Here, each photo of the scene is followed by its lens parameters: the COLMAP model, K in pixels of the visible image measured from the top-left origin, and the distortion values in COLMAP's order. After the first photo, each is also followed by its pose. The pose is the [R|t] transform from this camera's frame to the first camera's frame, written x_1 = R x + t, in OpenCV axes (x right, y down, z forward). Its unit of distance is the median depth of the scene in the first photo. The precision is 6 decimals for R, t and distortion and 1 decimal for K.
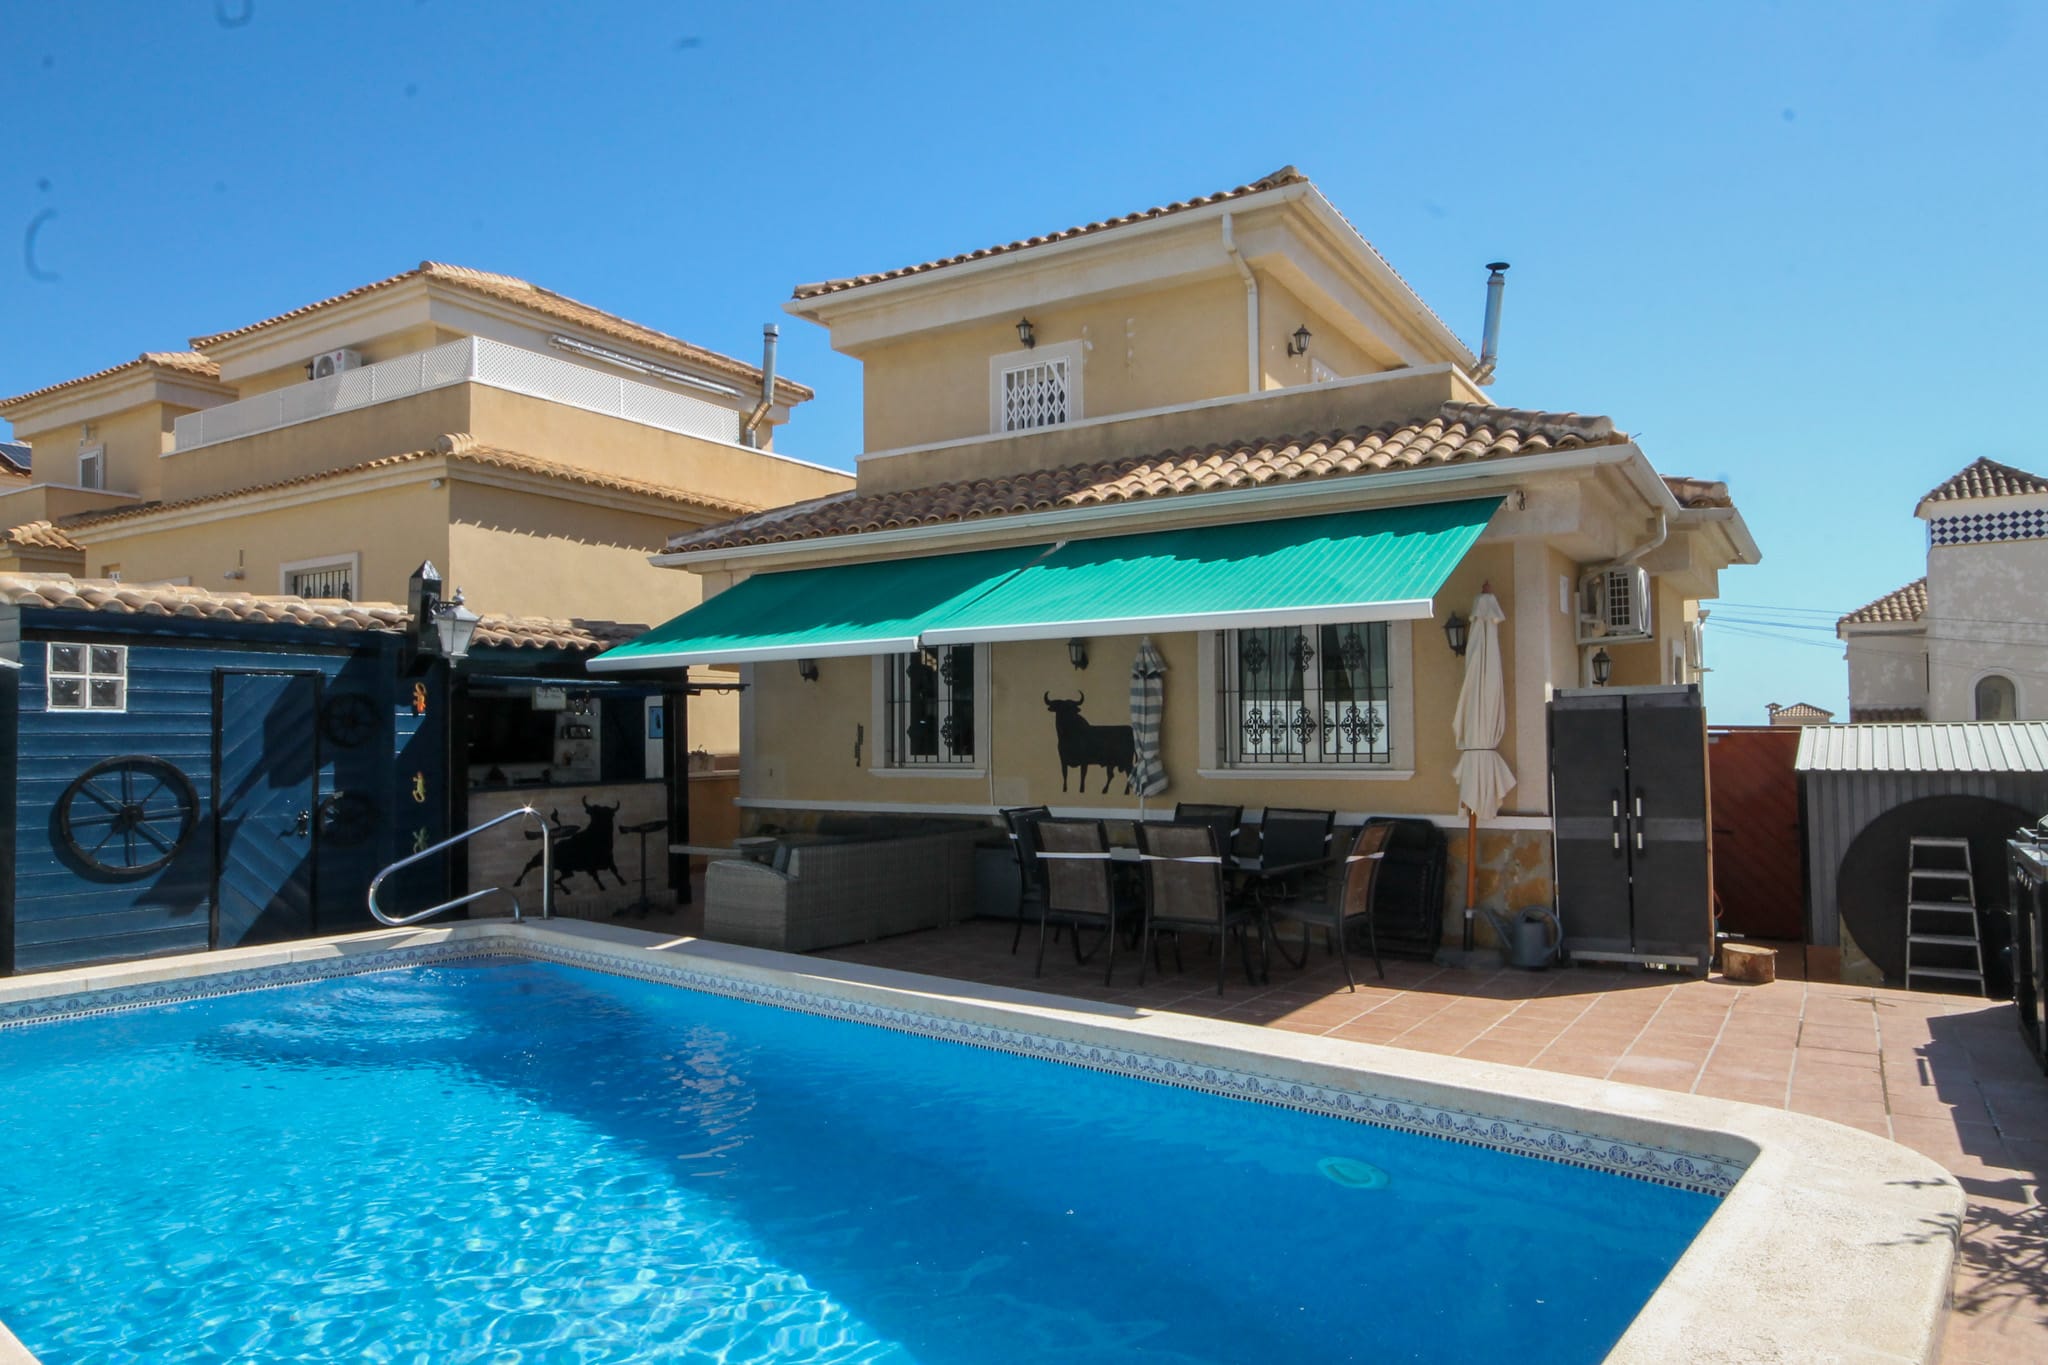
lens RADIAL K [[1311.3, 0, 1035.7], [0, 1311.3, 696.5], [0, 0, 1]] dist [0.013158, 0.016370]
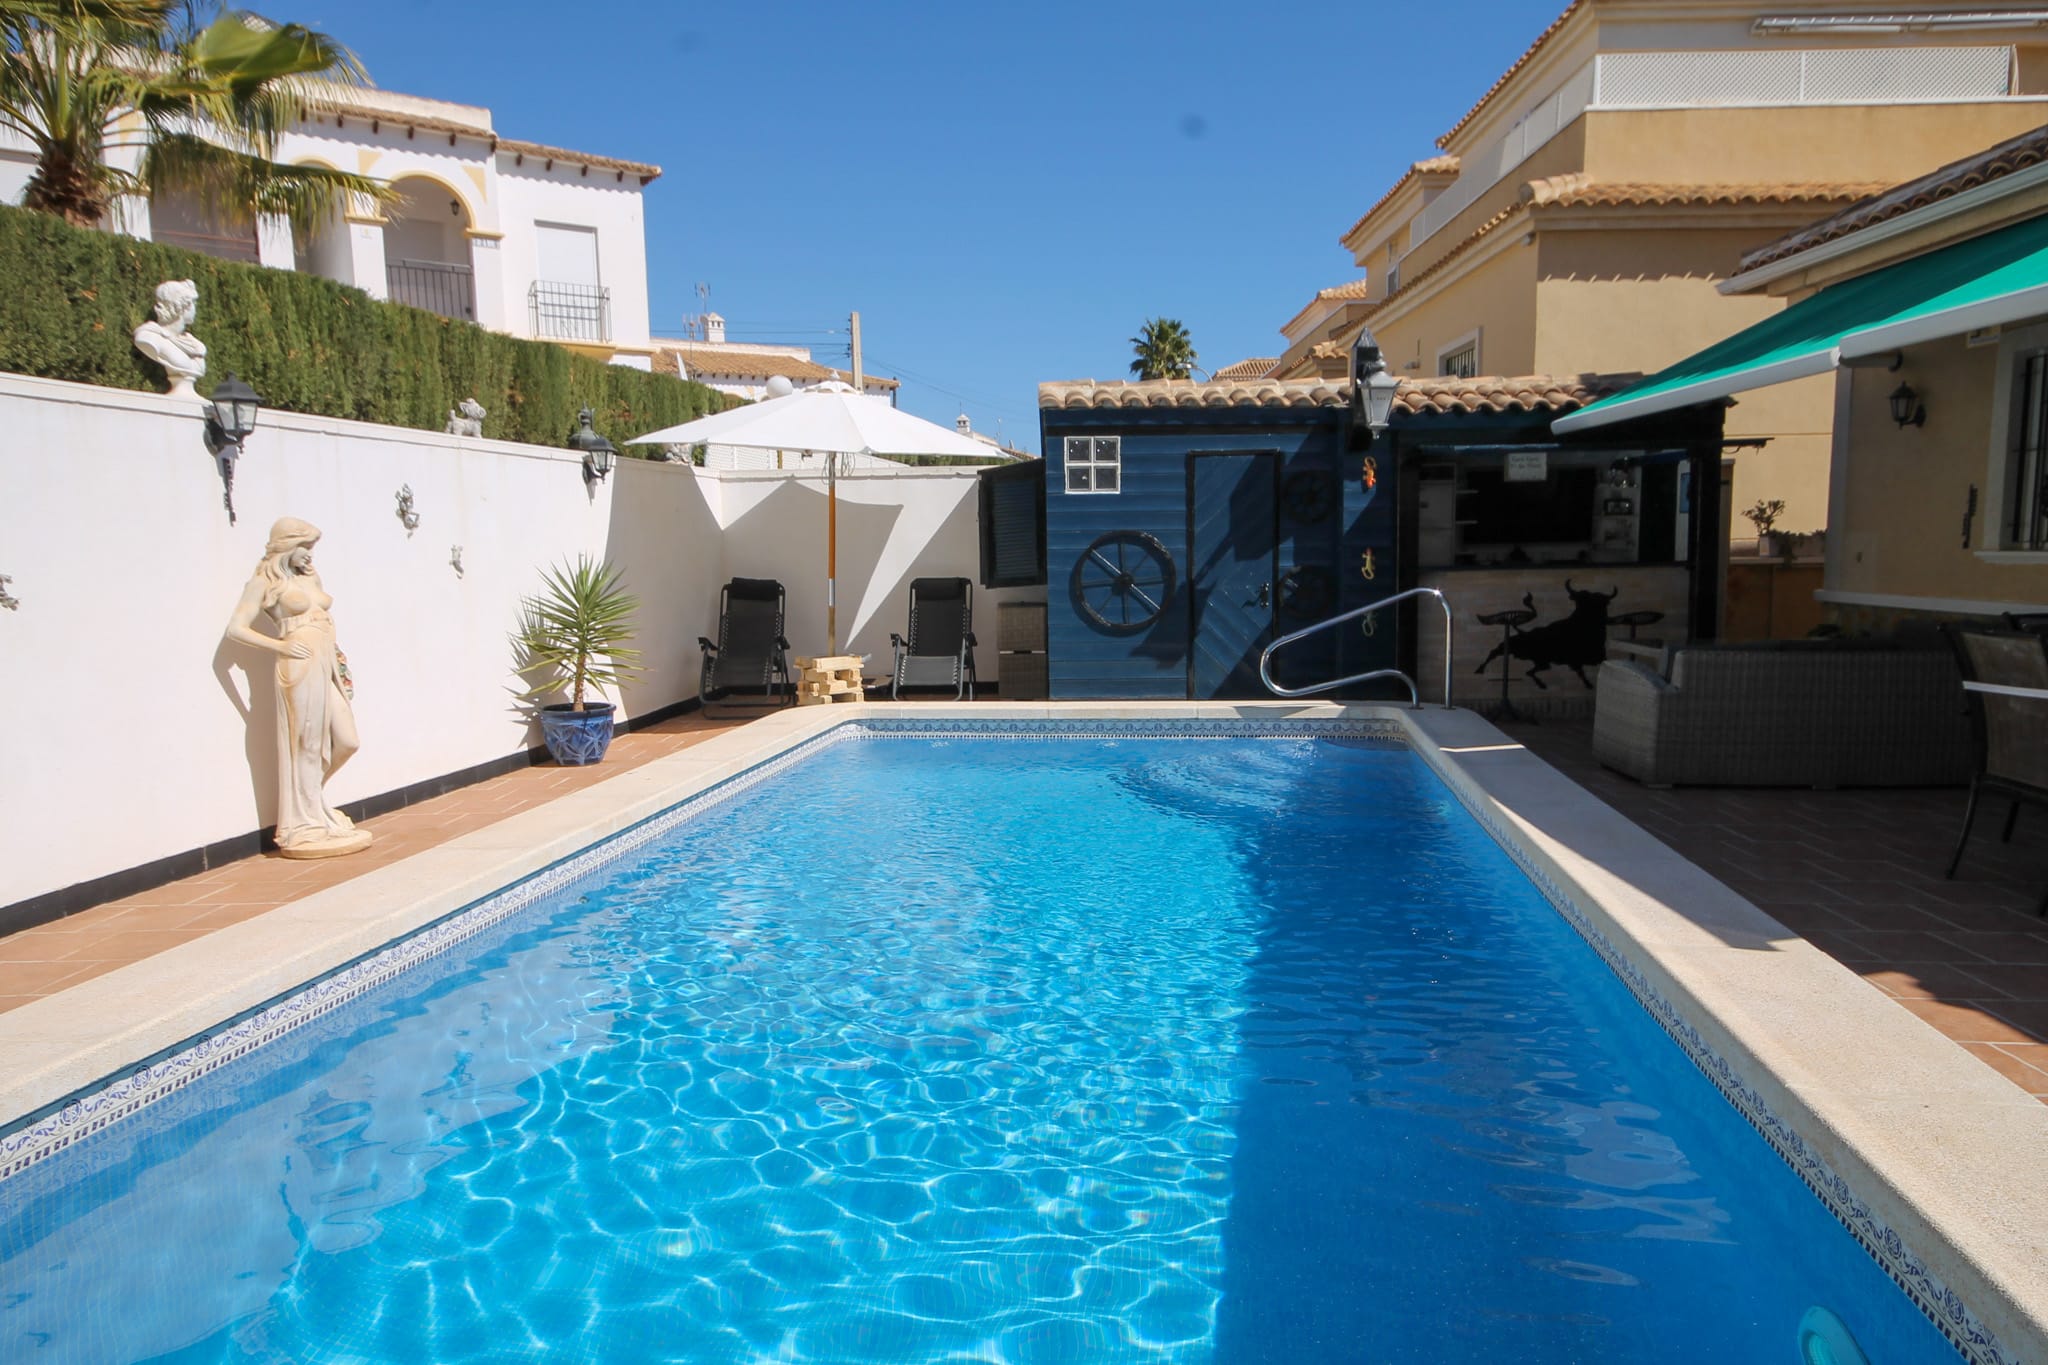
lens RADIAL K [[1311.3, 0, 1038.8], [0, 1311.3, 714.4], [0, 0, 1]] dist [0.013158, 0.016370]
pose [[0.549920, 0.112940, -0.827546, 0.236747], [0.031083, 0.987361, 0.155407, 0.020200], [0.834639, -0.111184, 0.539459, 0.257320]]
